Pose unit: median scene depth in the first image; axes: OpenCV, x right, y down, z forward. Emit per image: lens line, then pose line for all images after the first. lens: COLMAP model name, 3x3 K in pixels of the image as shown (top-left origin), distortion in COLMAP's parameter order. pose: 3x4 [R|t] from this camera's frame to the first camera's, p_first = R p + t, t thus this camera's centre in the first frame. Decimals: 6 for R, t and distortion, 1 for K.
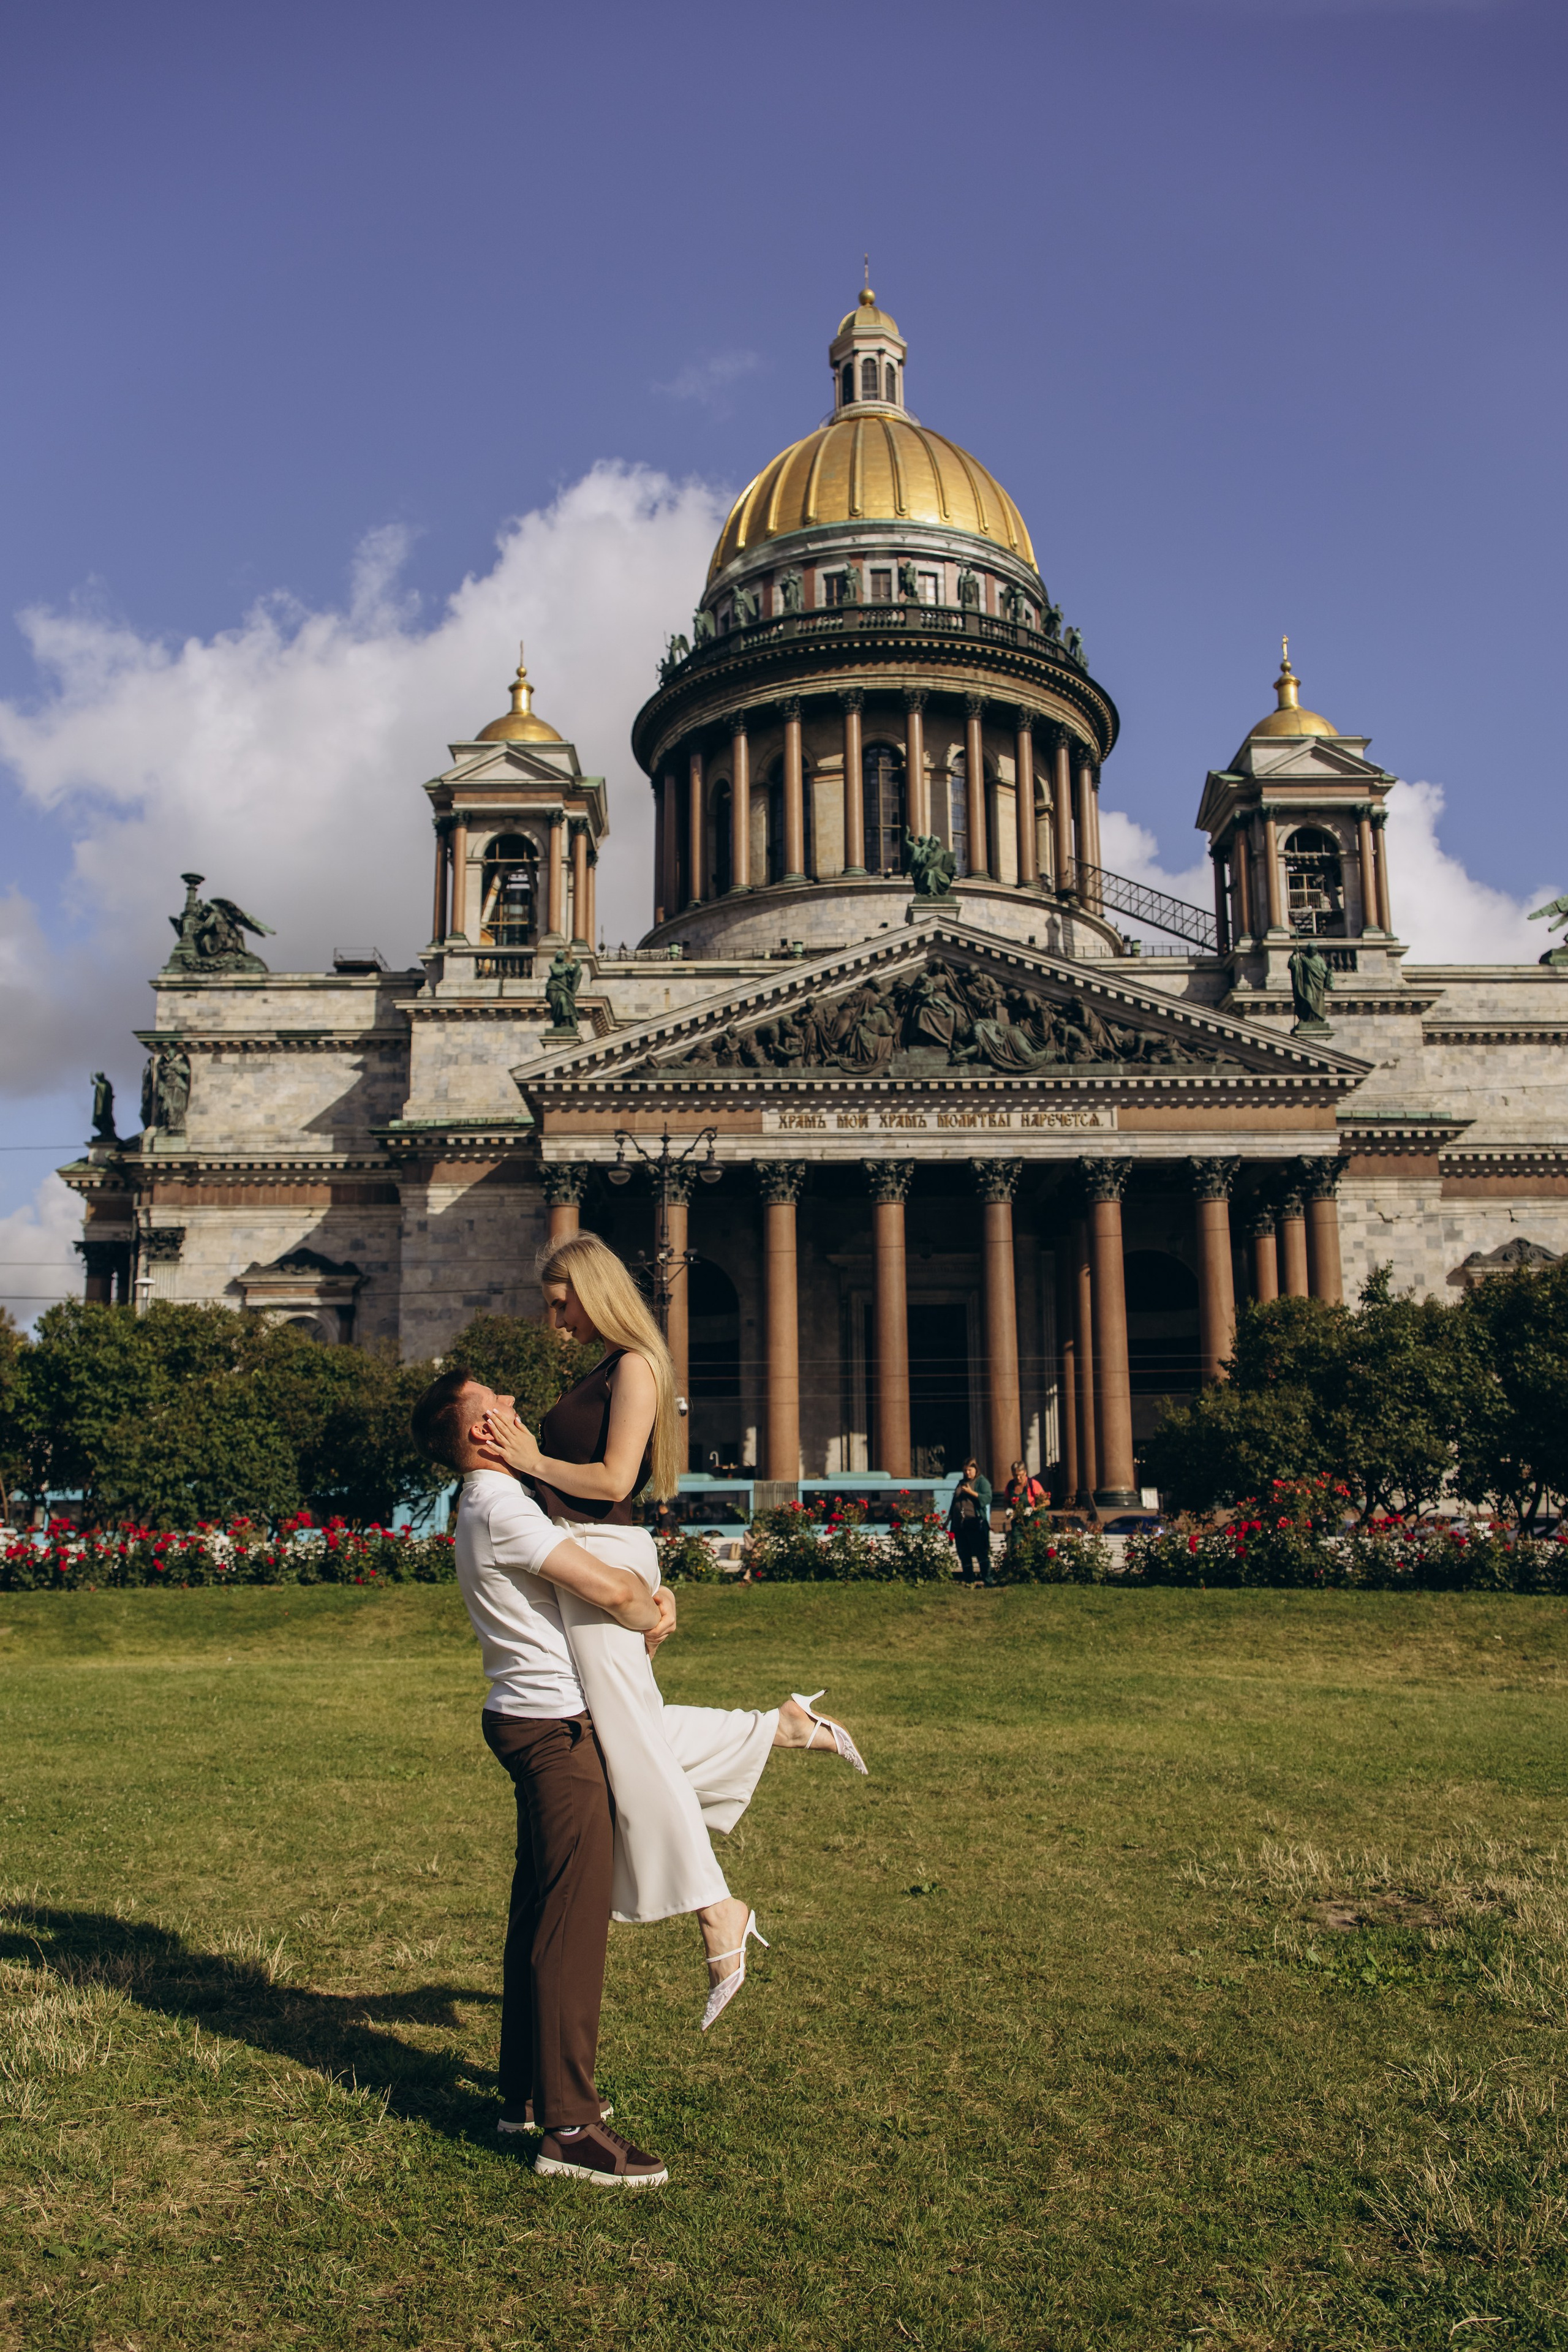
lens RADIAL K [[1852.6, 0, 779.7], [0, 1852.6, 1193.4], [0, 0, 1]] dist [-0.001995, 0.001427]
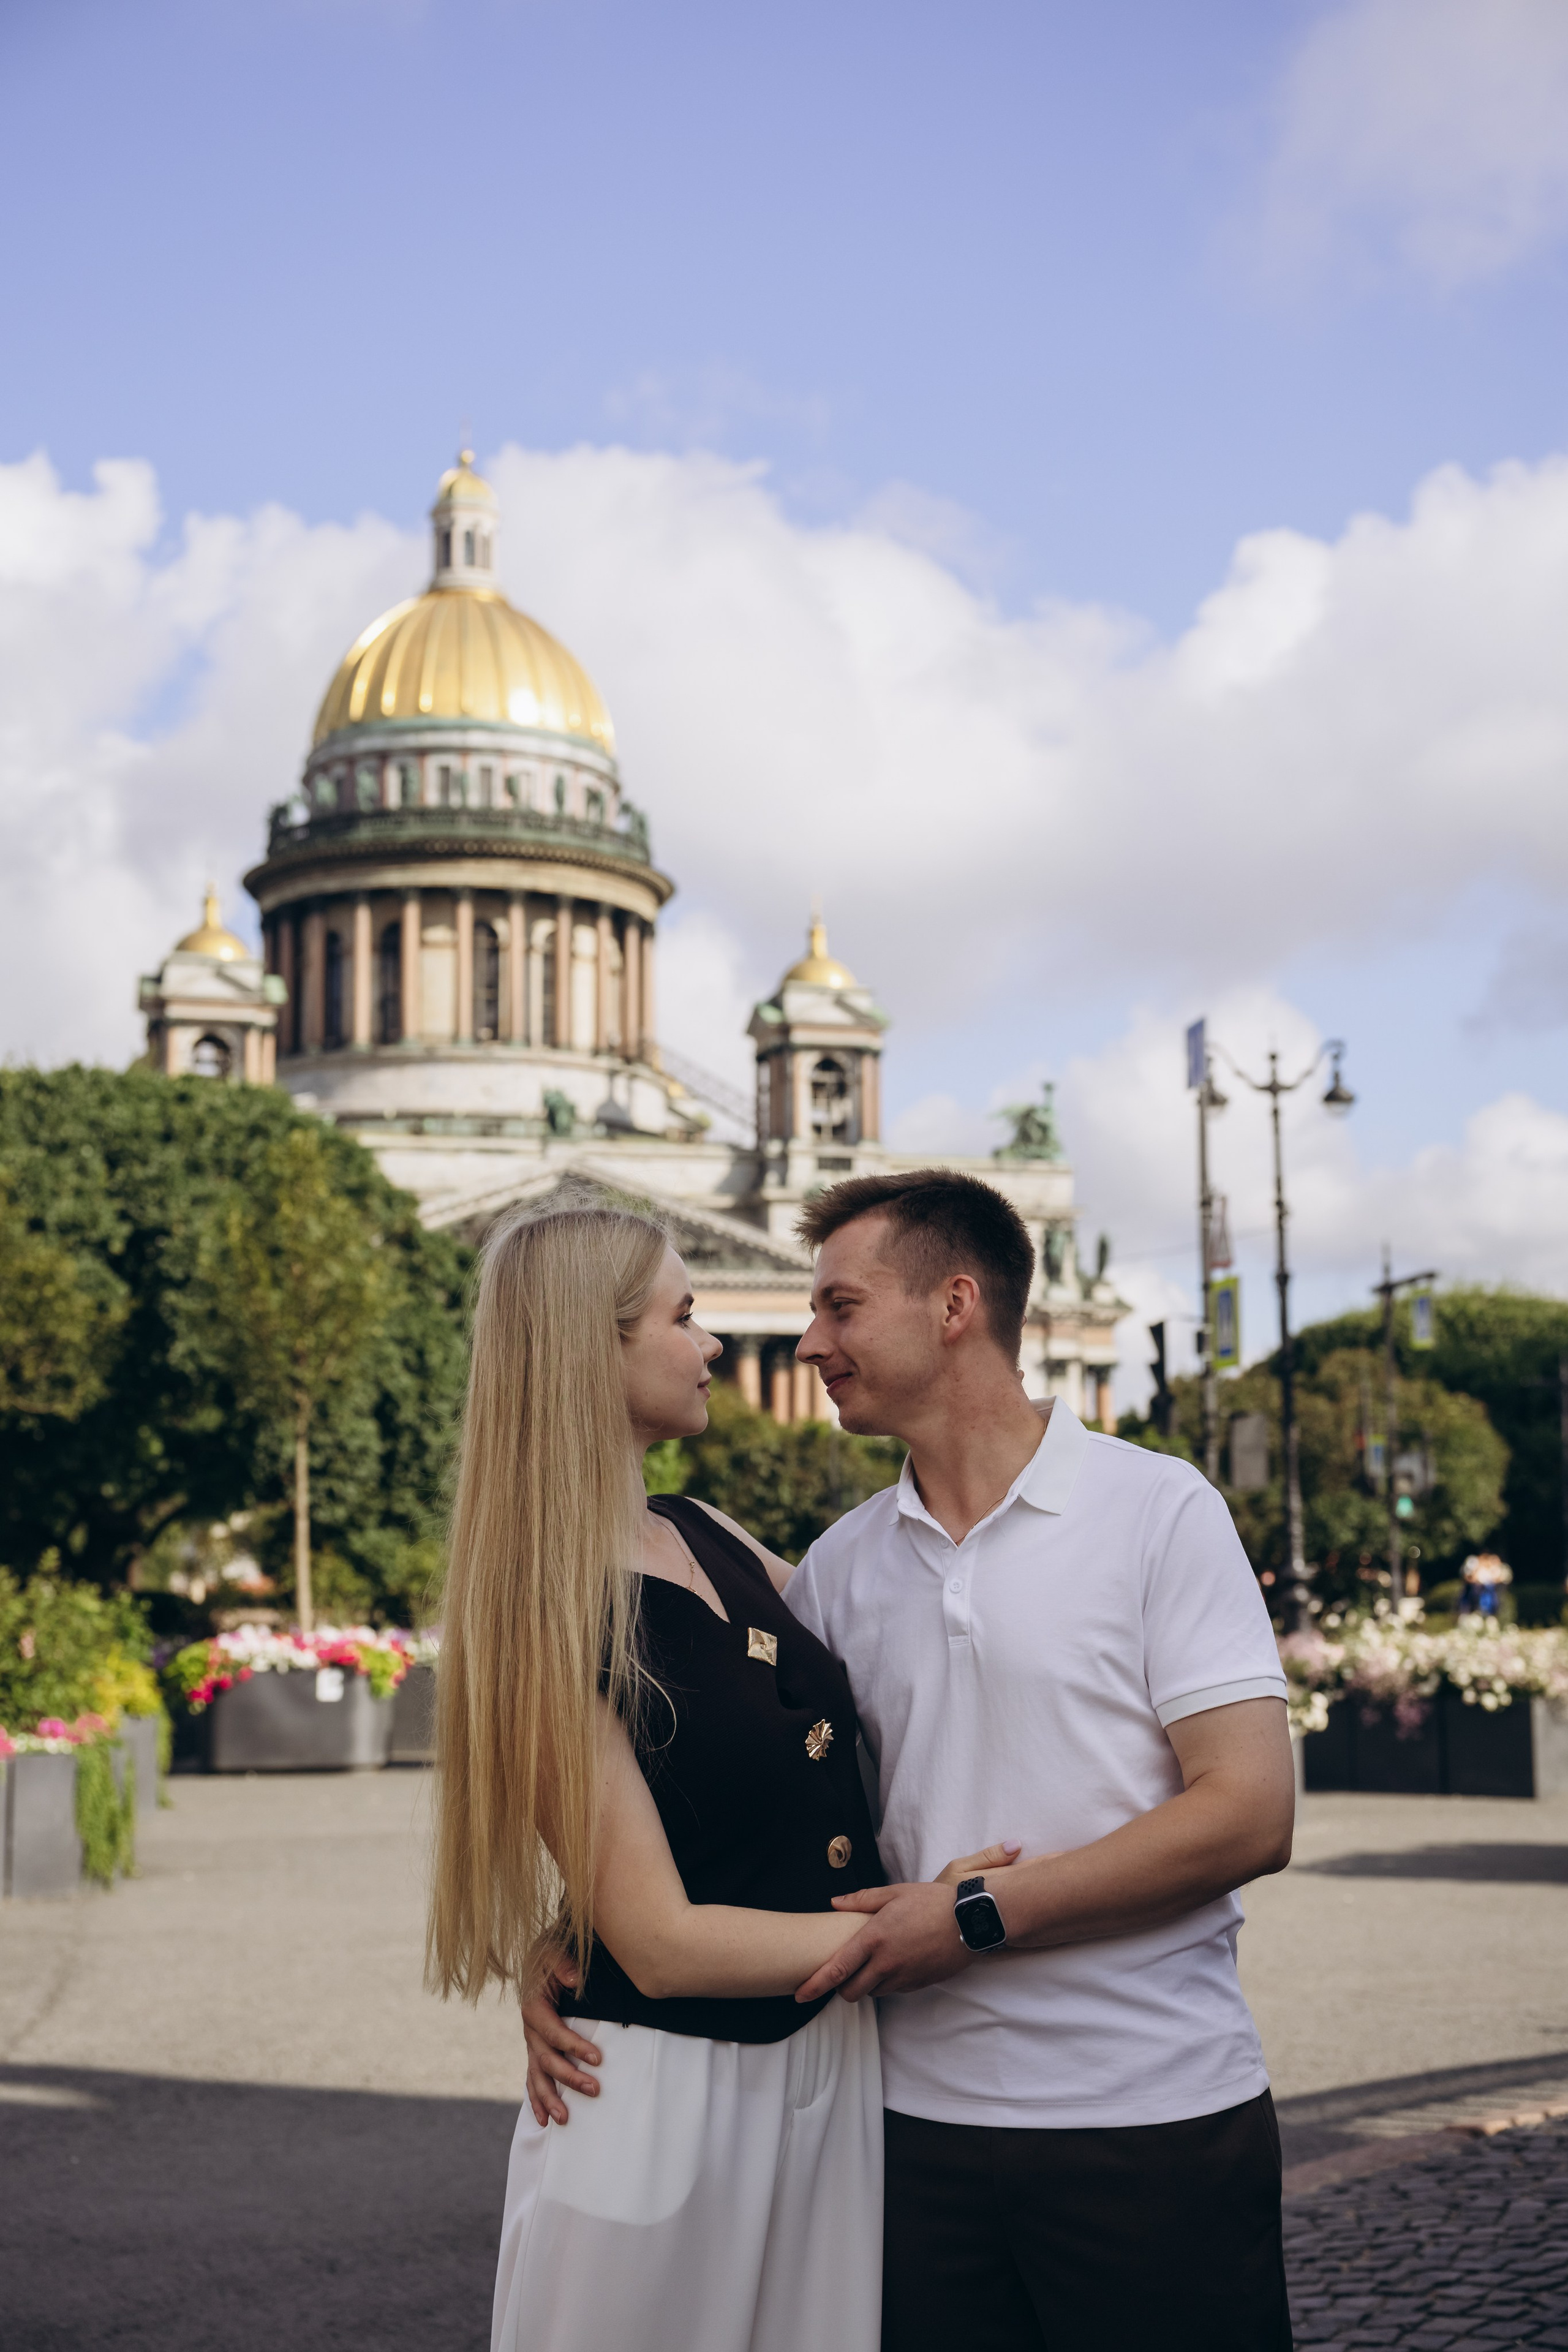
lens RADIAL K [[3277.7, 0, 822.4], [0, 3277.7, 1176.2], [0, 0, 1]] dist [0.020750, 0.003502]
pose [[0.962031, 0.035844, 0.270577, -0.353584], [-0.049306, 0.997853, 0.043119, -0.219963], [-0.268451, -0.054823, 0.961732, -1.277346]]
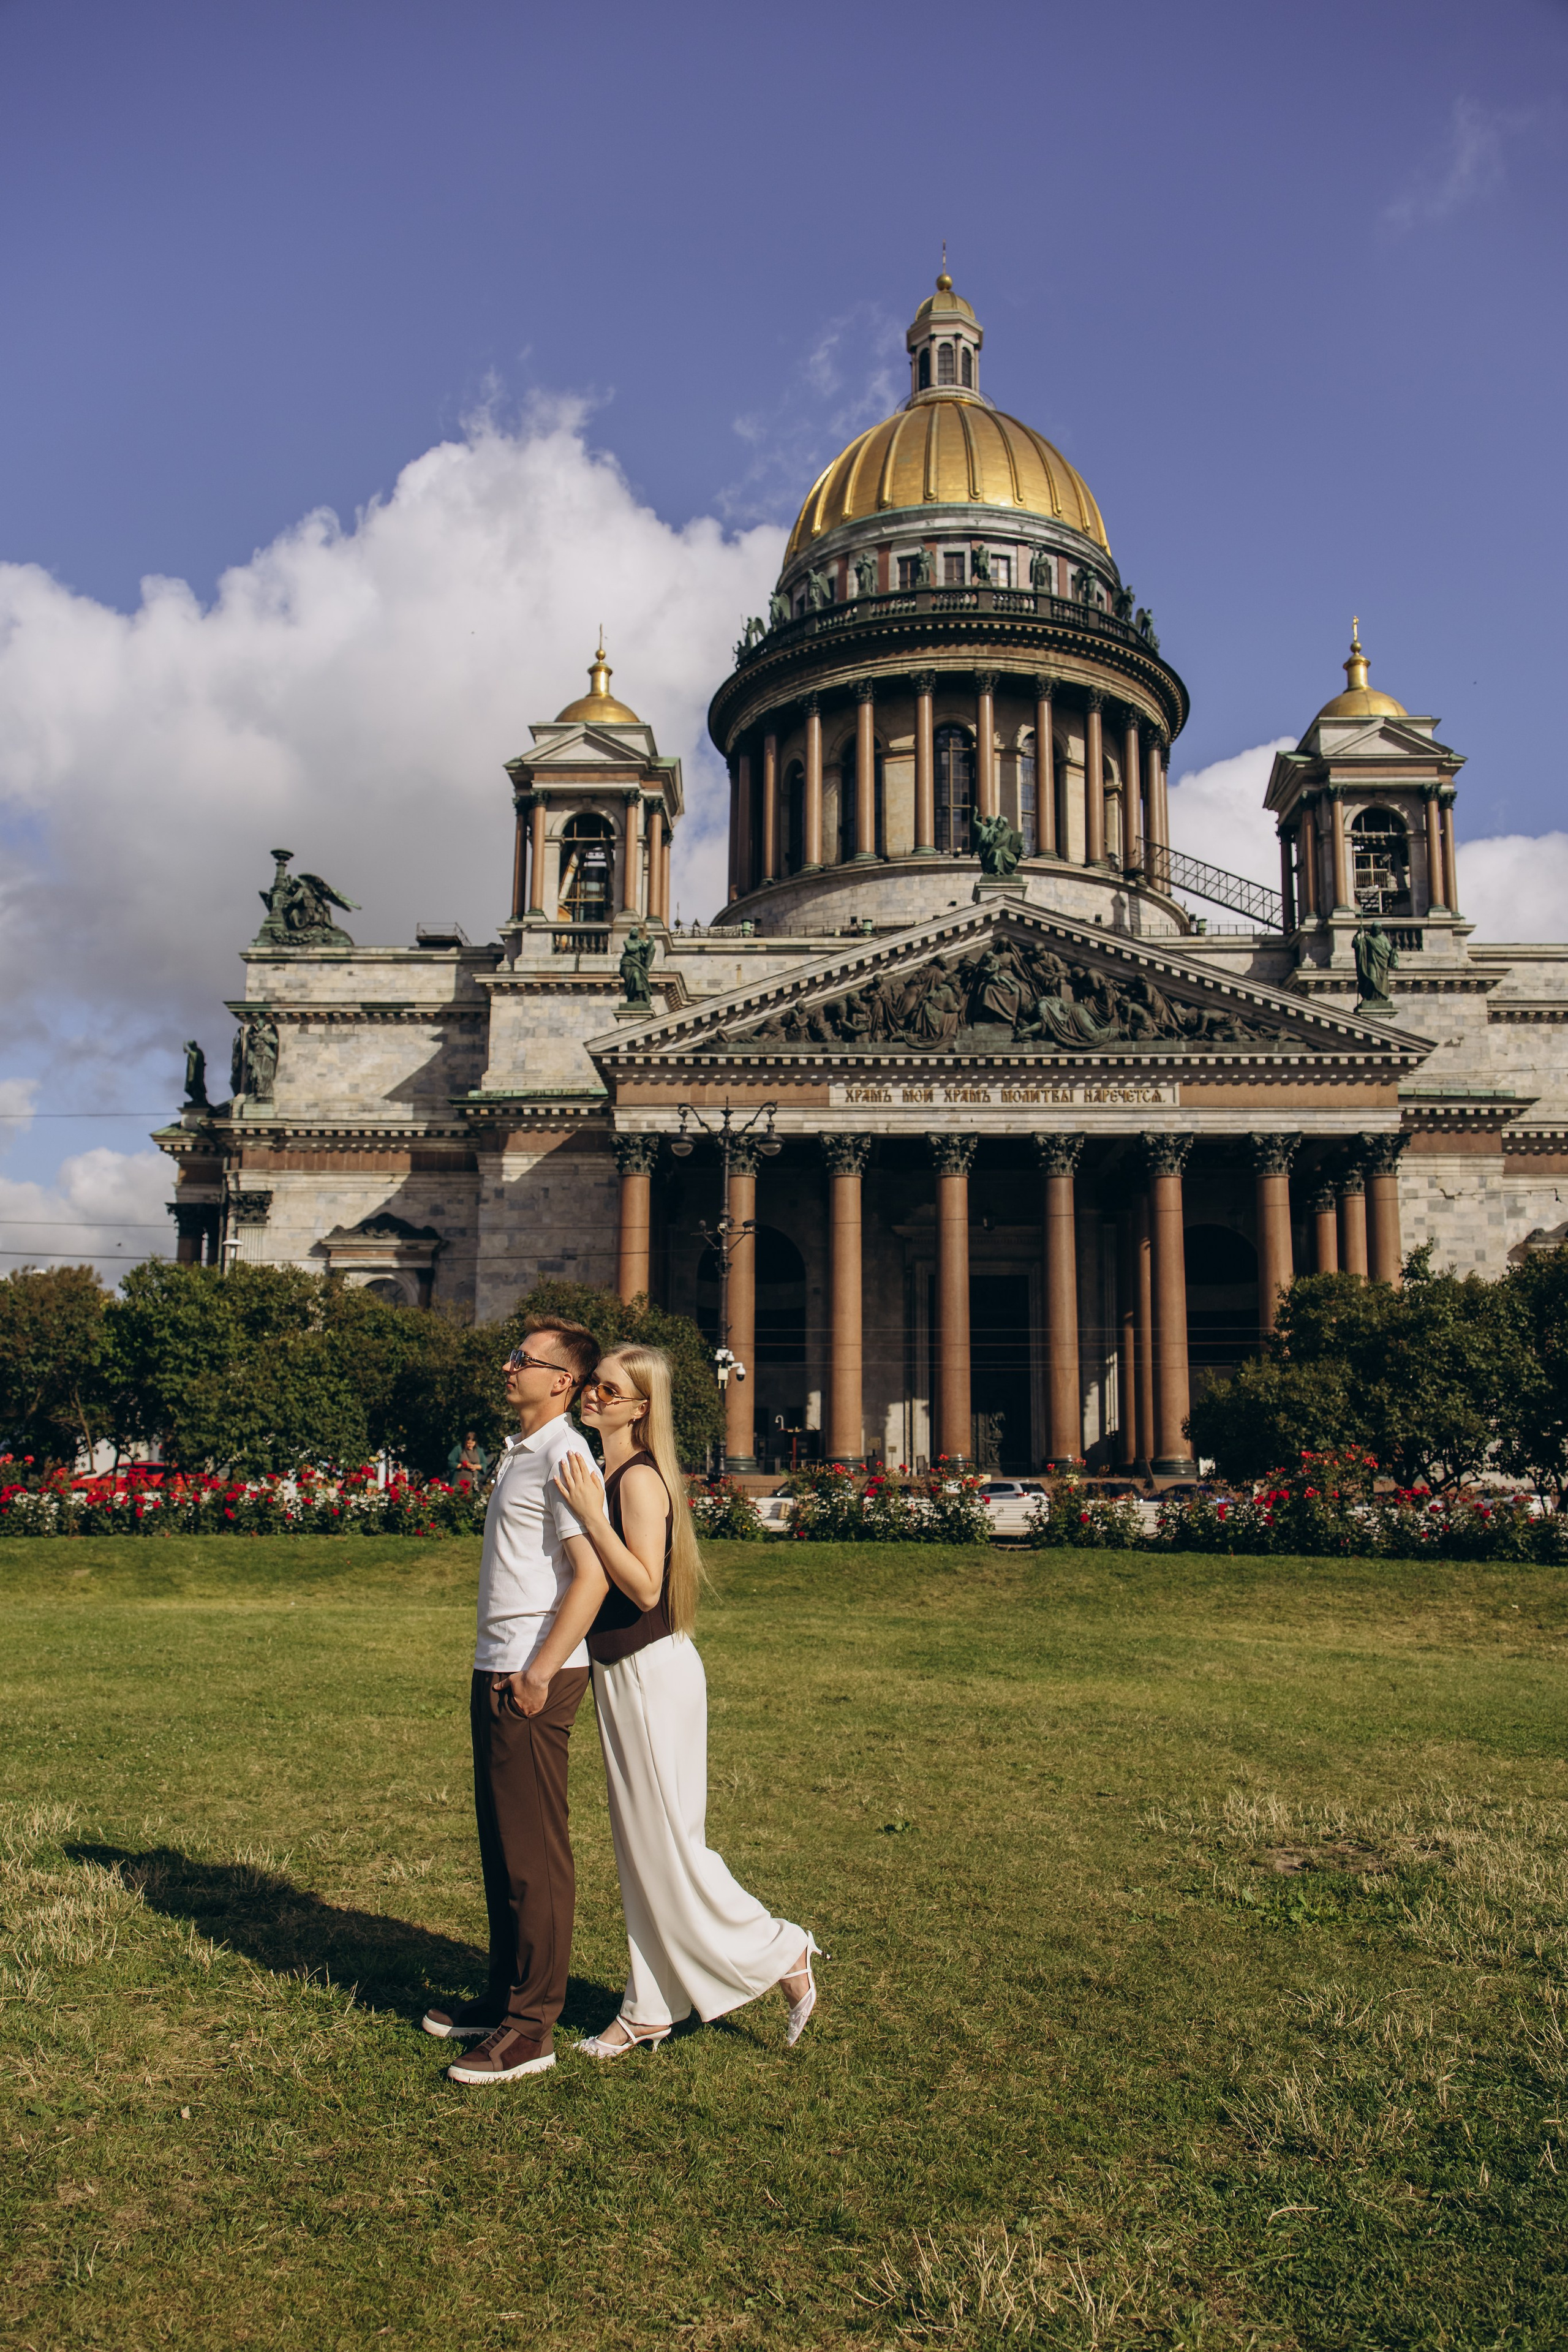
lens RADIAL K [[1812.9, 0, 769.4], [0, 1812.9, 1182.2], [0, 0, 1]] dist [0.006013, -0.012520]
pose [[0.998894, 0.011136, -0.045674, 0.003418], [-0.010700, 0.999895, 0.009789, -0.000100], [0.045778, -0.009289, 0.998908, -0.002390]]
